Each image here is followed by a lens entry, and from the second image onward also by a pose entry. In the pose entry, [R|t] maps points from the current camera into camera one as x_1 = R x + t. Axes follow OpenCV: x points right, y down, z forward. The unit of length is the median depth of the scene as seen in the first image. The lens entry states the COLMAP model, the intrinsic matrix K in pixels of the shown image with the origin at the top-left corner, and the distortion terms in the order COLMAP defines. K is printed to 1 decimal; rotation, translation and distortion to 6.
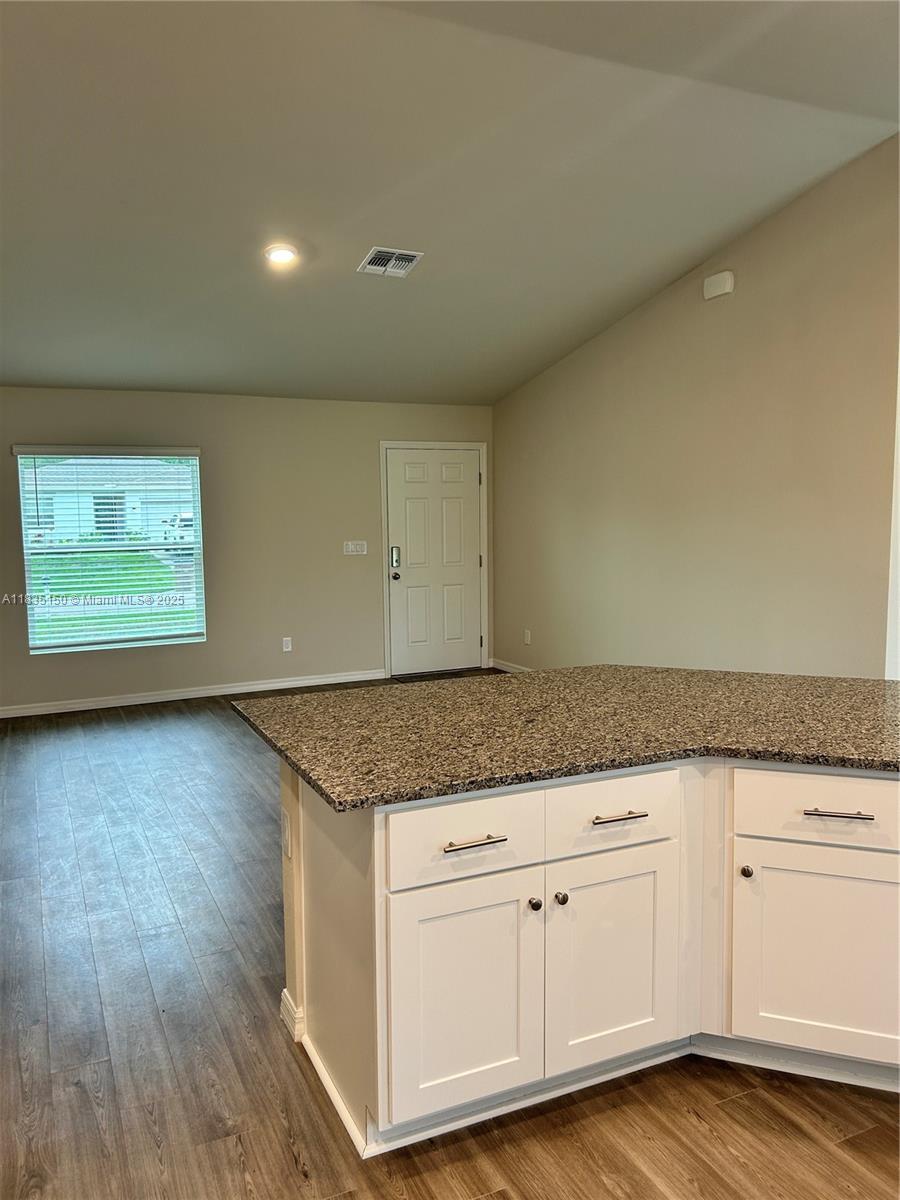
lens RADIAL K [[894.8, 0, 449.1], [0, 894.8, 594.5], [0, 0, 1]] dist [0.034201, -0.002738]
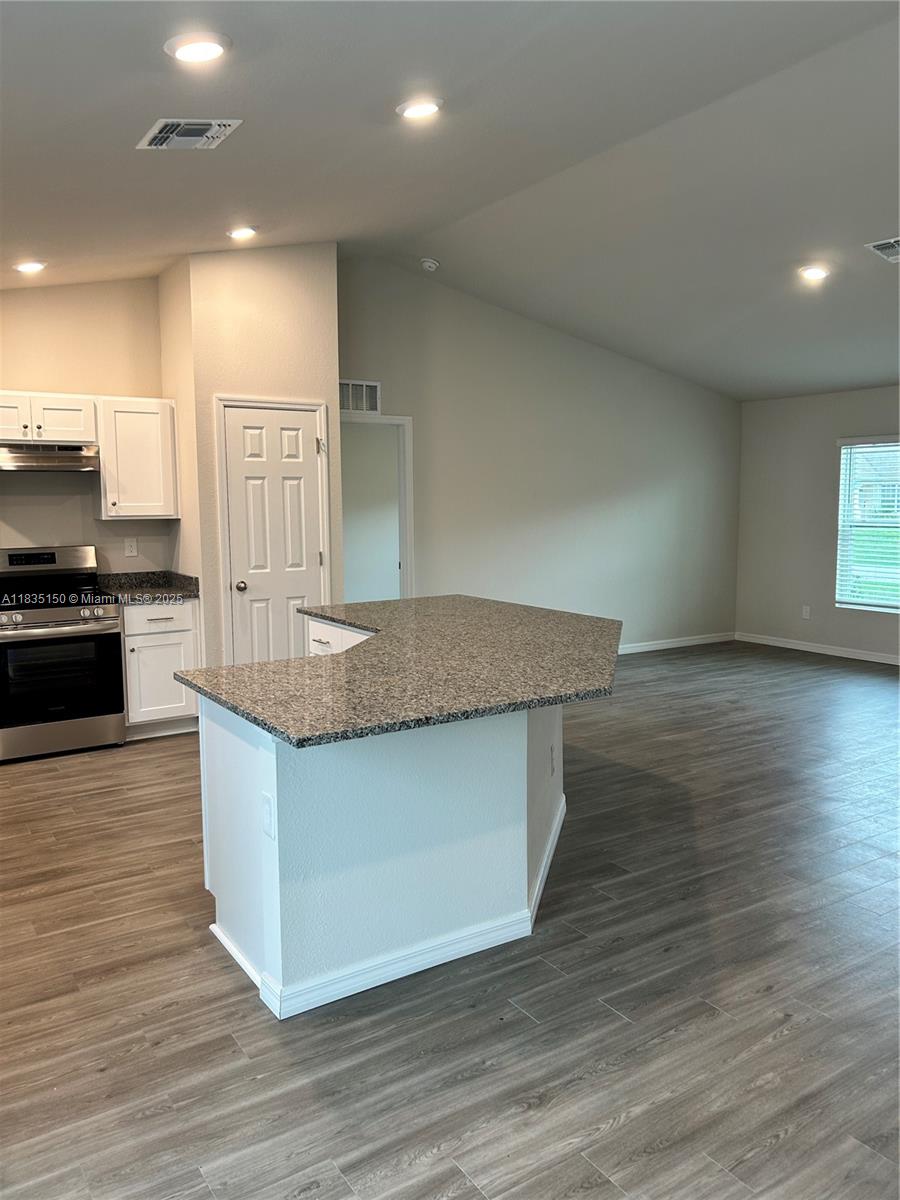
lens RADIAL K [[901.6, 0, 444.1], [0, 901.6, 593.0], [0, 0, 1]] dist [0.050954, -0.048963]
pose [[0.126296, 0.115579, -0.985236, 0.707115], [-0.087857, 0.990590, 0.104945, -0.036719], [0.988094, 0.073306, 0.135262, 0.293919]]
